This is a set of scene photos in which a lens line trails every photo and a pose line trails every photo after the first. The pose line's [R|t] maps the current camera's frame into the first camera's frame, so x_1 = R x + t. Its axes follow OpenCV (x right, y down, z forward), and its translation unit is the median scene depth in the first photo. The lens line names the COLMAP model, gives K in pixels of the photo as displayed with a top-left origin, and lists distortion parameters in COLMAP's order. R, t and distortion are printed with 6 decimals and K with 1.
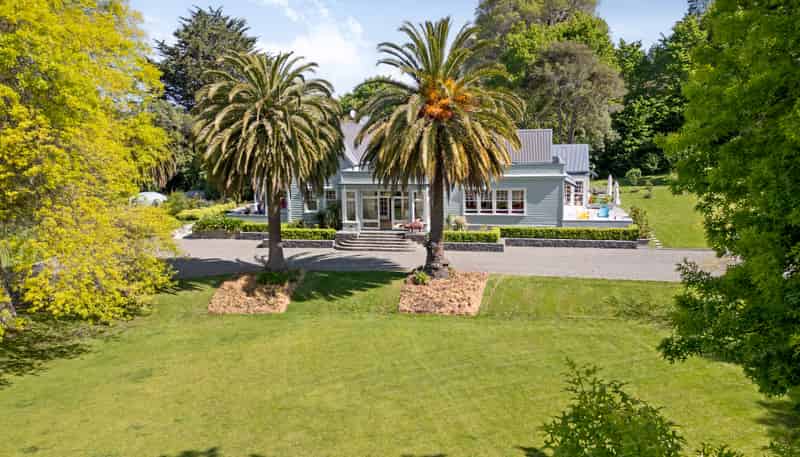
lens RADIAL K [[555.9, 0, 400.0], [0, 555.9, 228.5], [0, 0, 1]] dist [0.078942, -0.075577]
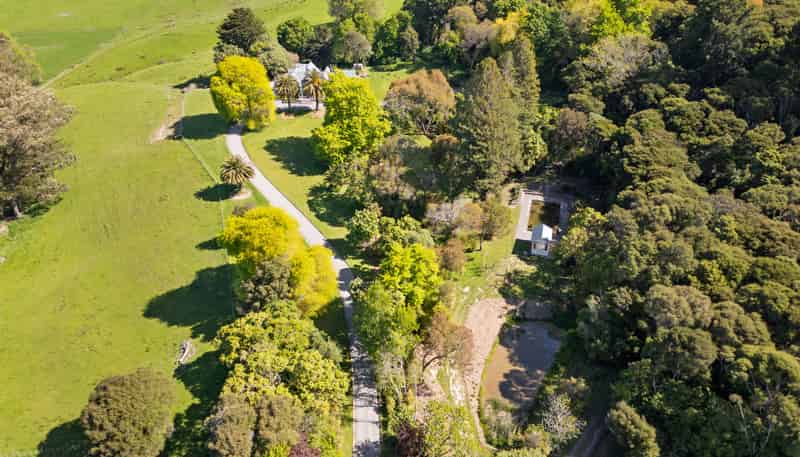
lens RADIAL K [[555.9, 0, 400.0], [0, 555.9, 228.5], [0, 0, 1]] dist [0.078942, -0.075577]
pose [[0.990258, -0.076662, 0.116241, 0.140271], [0.025100, 0.919399, 0.392525, -1.036216], [-0.136964, -0.385783, 0.912366, -4.869251]]
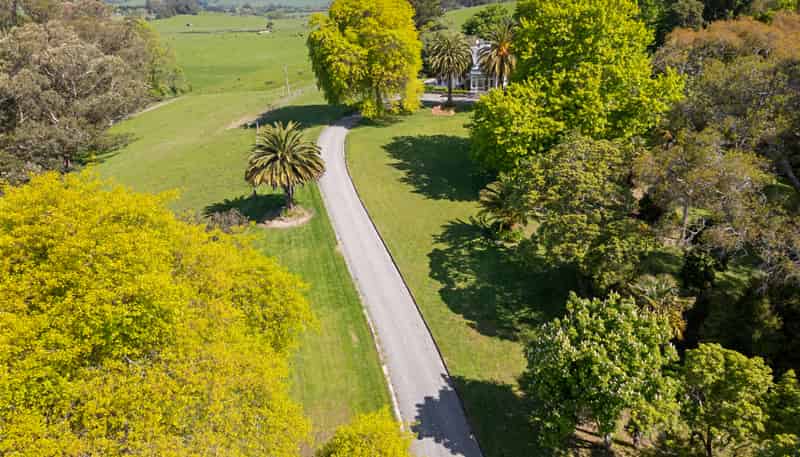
lens RADIAL K [[552.1, 0, 400.0], [0, 552.1, 228.5], [0, 0, 1]] dist [0.076222, -0.070723]
pose [[0.977116, 0.066231, -0.202133, 0.190411], [-0.015551, 0.969988, 0.242655, 0.002519], [0.212138, -0.233959, 0.948821, -2.244406]]
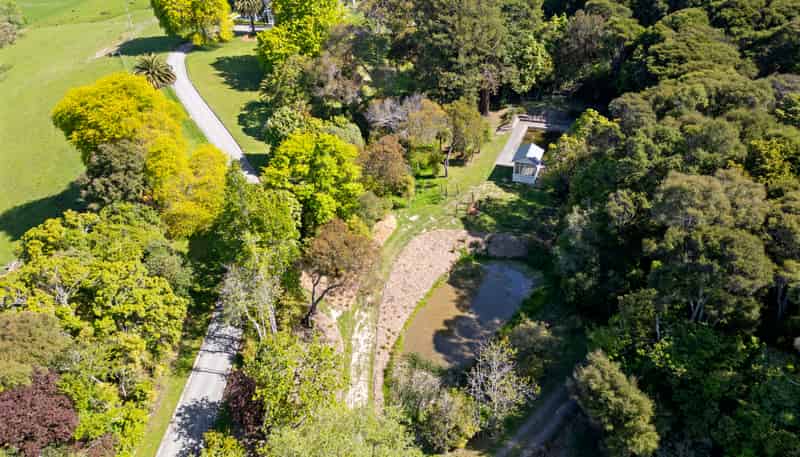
lens RADIAL K [[552.1, 0, 400.0], [0, 552.1, 228.5], [0, 0, 1]] dist [0.076222, -0.070723]
pose [[0.998549, -0.033549, 0.042130, 0.786087], [0.015090, 0.925222, 0.379127, -0.174273], [-0.051699, -0.377941, 0.924385, -4.201576]]
